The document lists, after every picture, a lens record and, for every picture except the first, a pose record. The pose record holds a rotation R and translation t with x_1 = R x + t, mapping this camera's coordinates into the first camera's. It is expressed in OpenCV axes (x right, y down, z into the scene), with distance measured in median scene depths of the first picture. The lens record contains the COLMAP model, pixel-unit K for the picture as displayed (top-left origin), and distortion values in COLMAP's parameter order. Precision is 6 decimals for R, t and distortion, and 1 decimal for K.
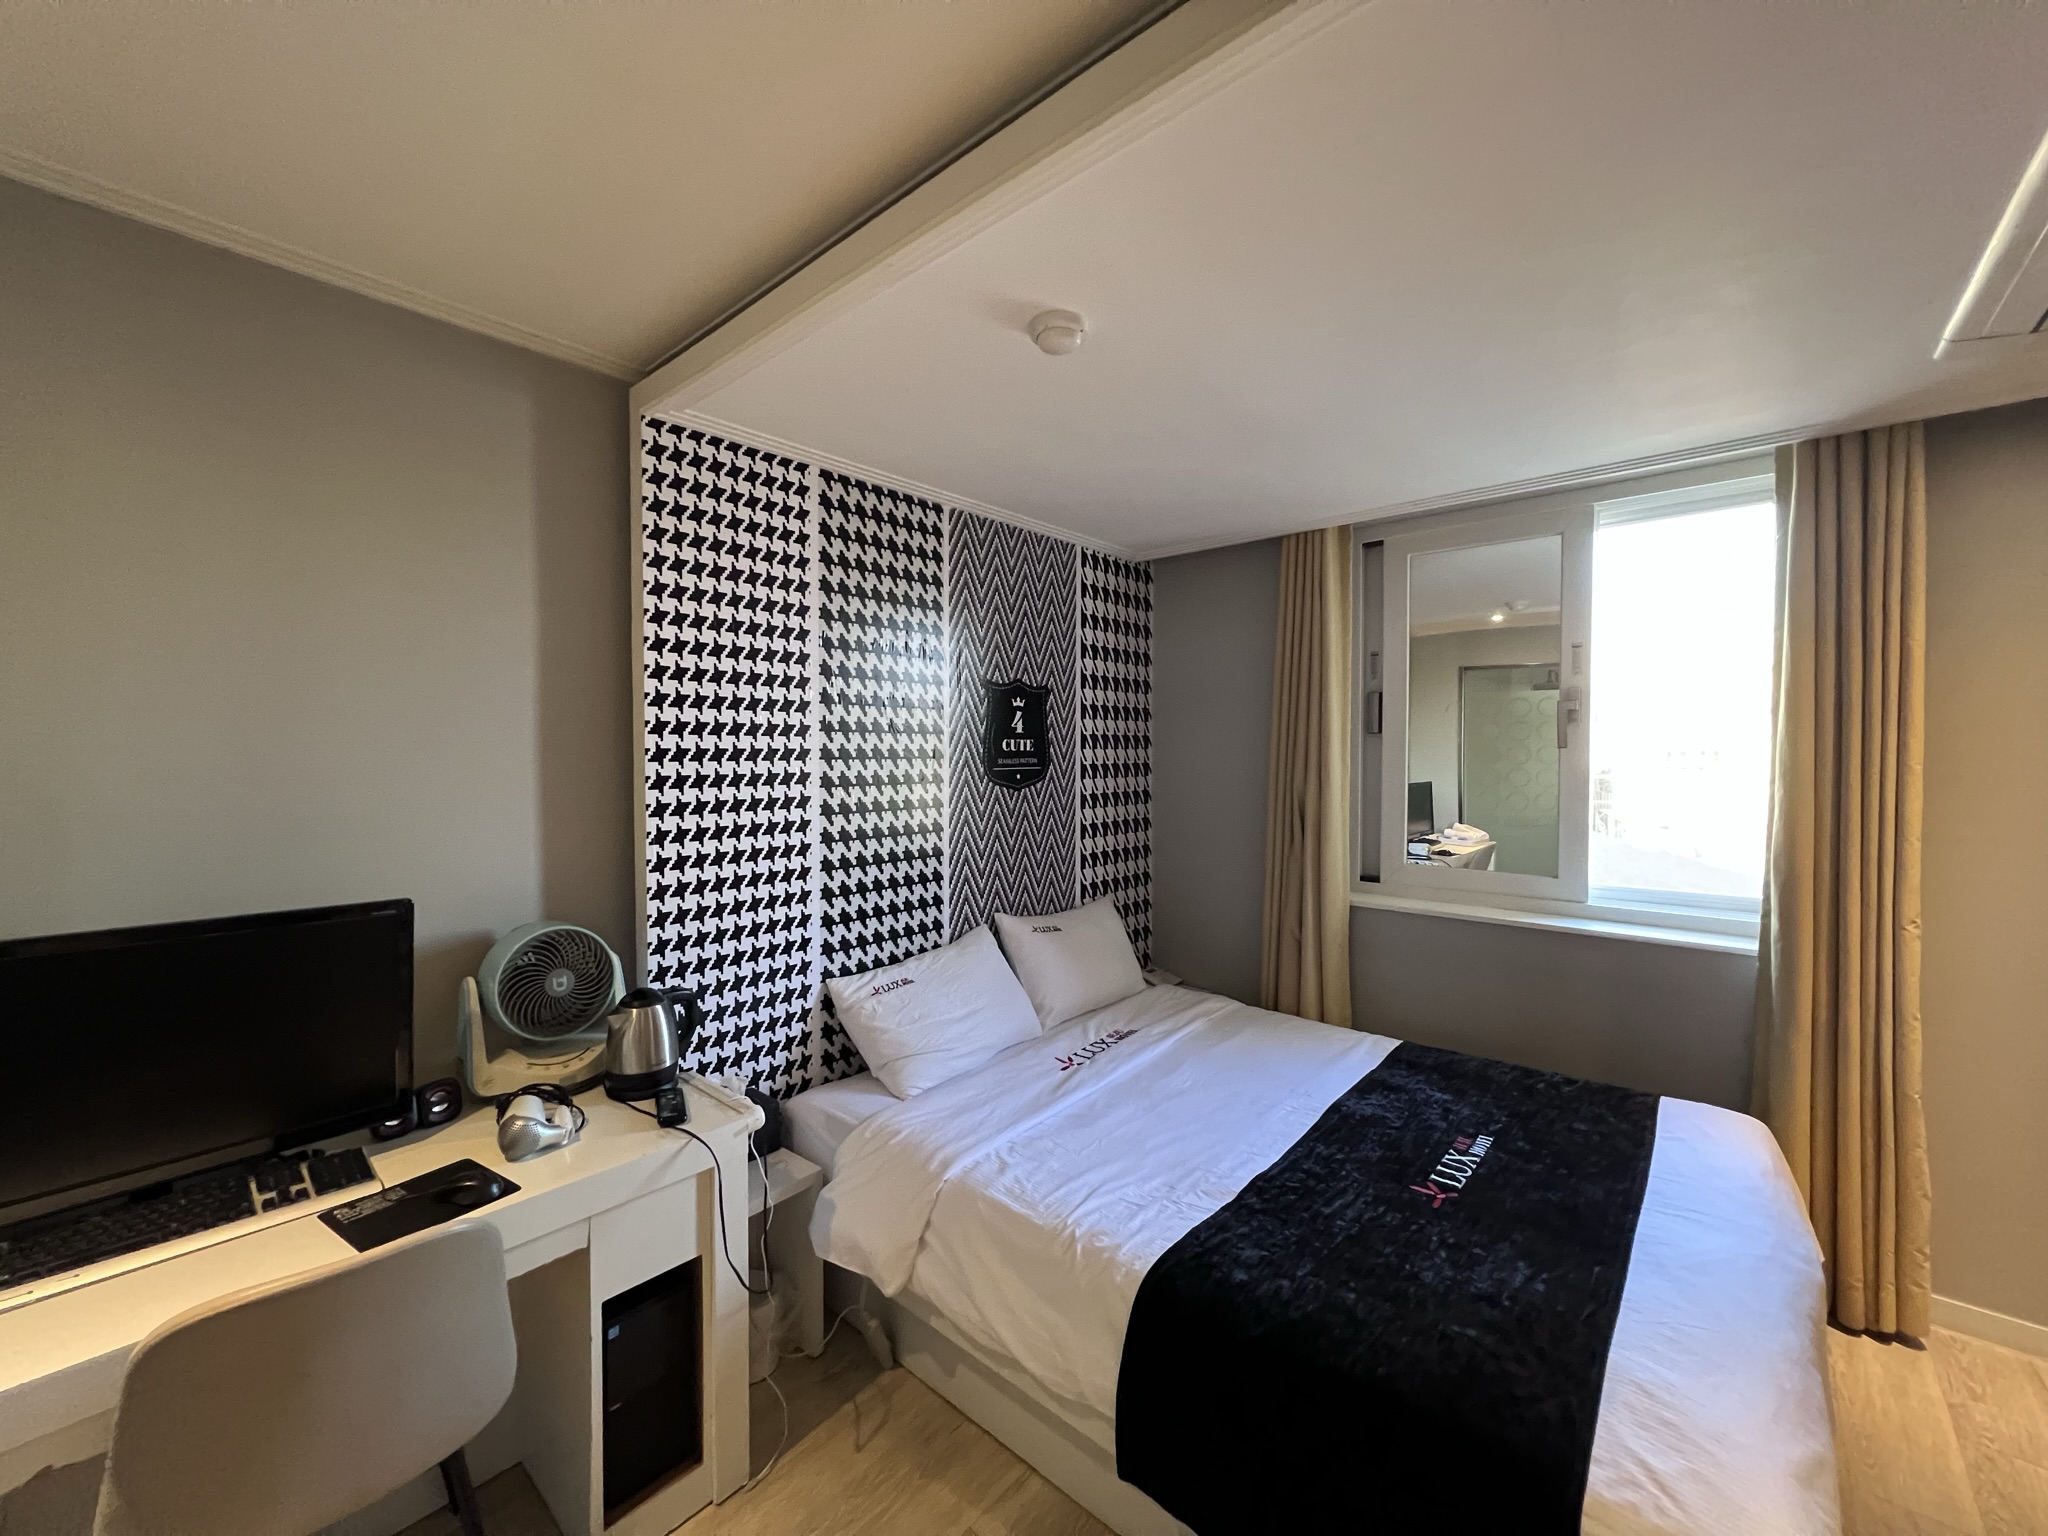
lens RADIAL K [[817.2, 0, 1019.5], [0, 817.2, 767.7], [0, 0, 1]] dist [-0.000285, 0.000197]
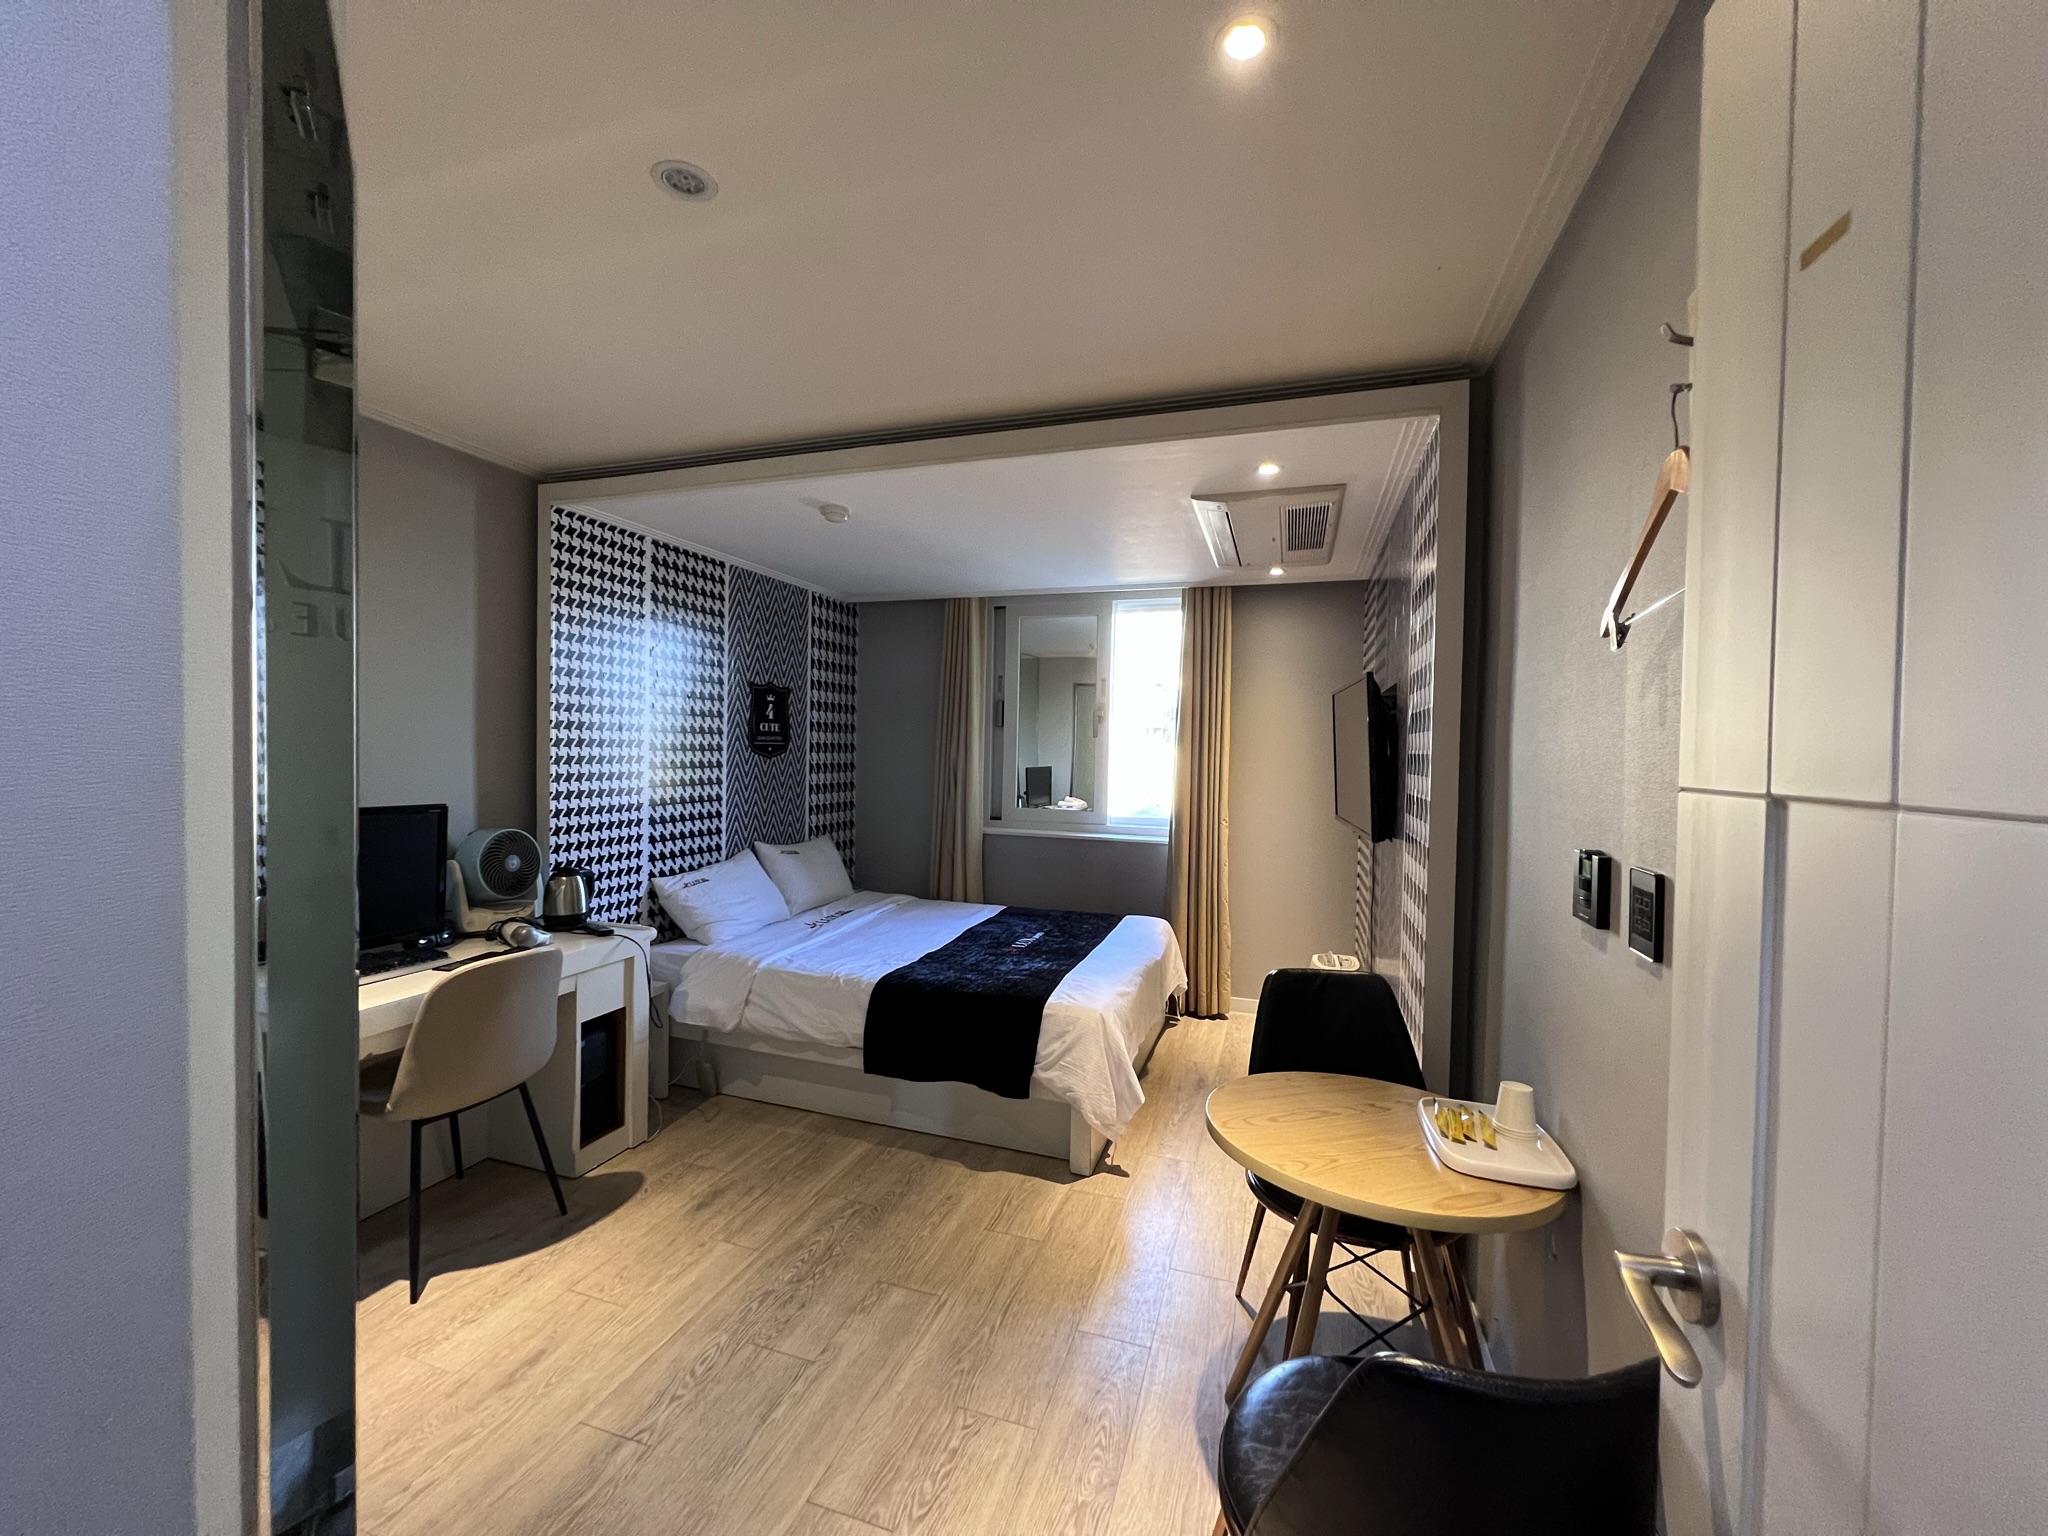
lens RADIAL K [[817.2, 0, 1026.0], [0, 817.2, 766.8], [0, 0, 1]] dist [-0.000285, 0.000197]
pose [[0.917141, 0.008914, 0.398464, -0.209279], [-0.010890, 0.999937, 0.002697, 0.043497], [-0.398414, -0.006813, 0.917180, -0.664499]]
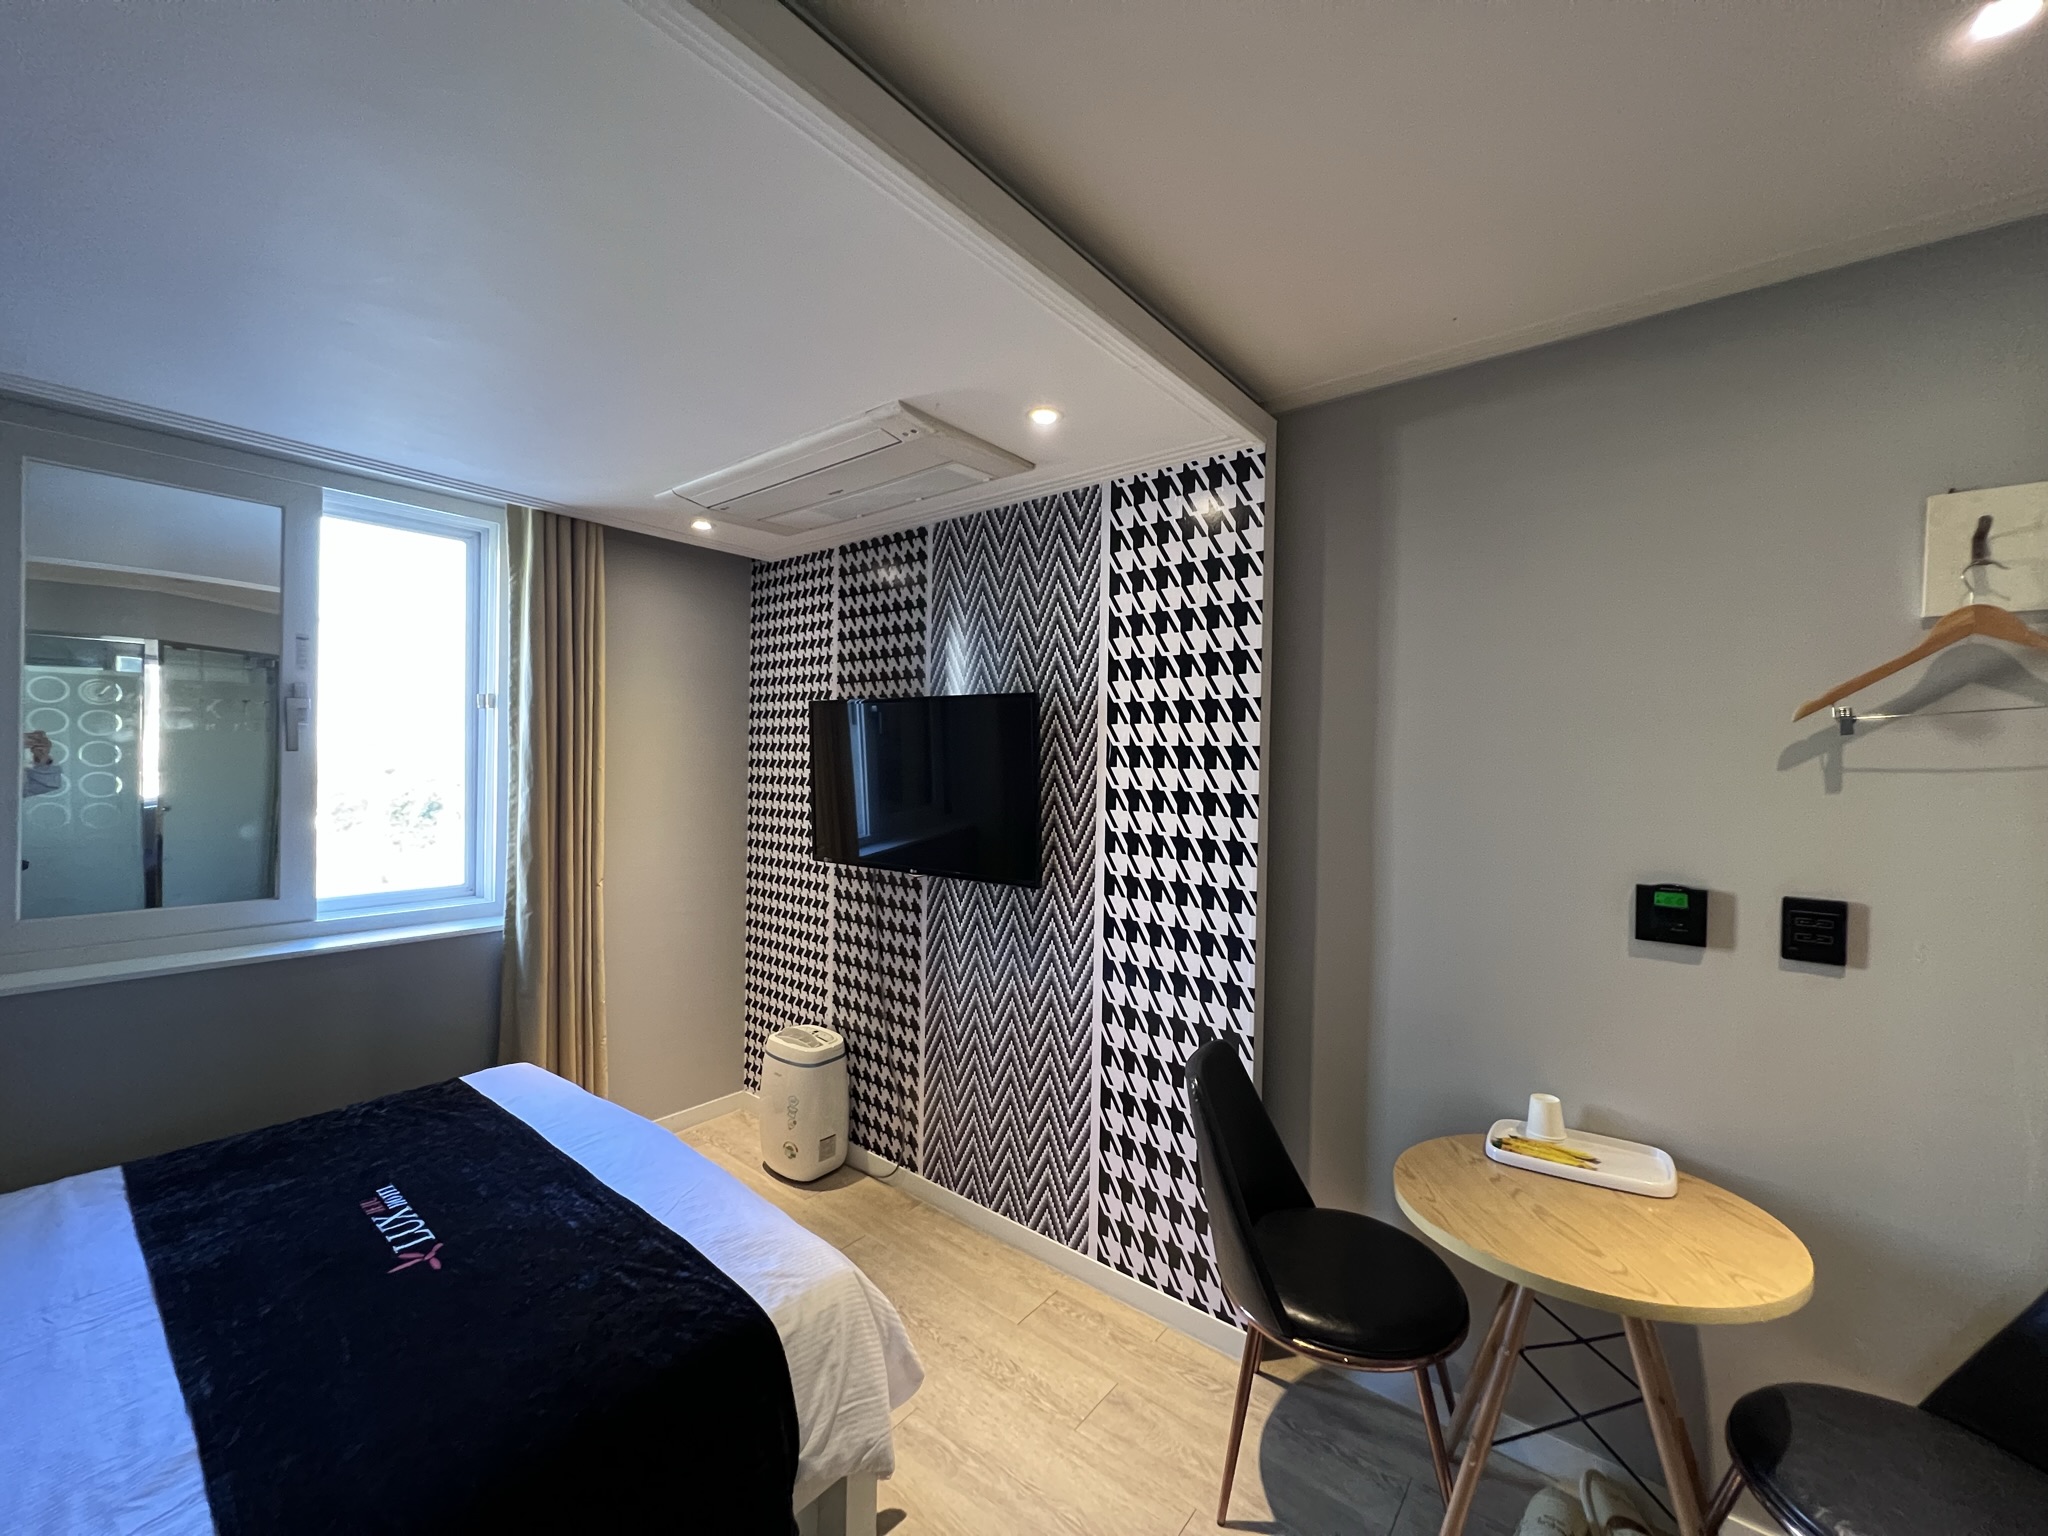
lens RADIAL K [[817.2, 0, 1025.9], [0, 817.2, 765.7], [0, 0, 1]] dist [-0.000285, 0.000197]
pose [[-0.054157, -0.008723, 0.998494, -0.306790], [0.002715, 0.999957, 0.008883, -0.015091], [-0.998529, 0.003192, -0.054131, 0.293219]]
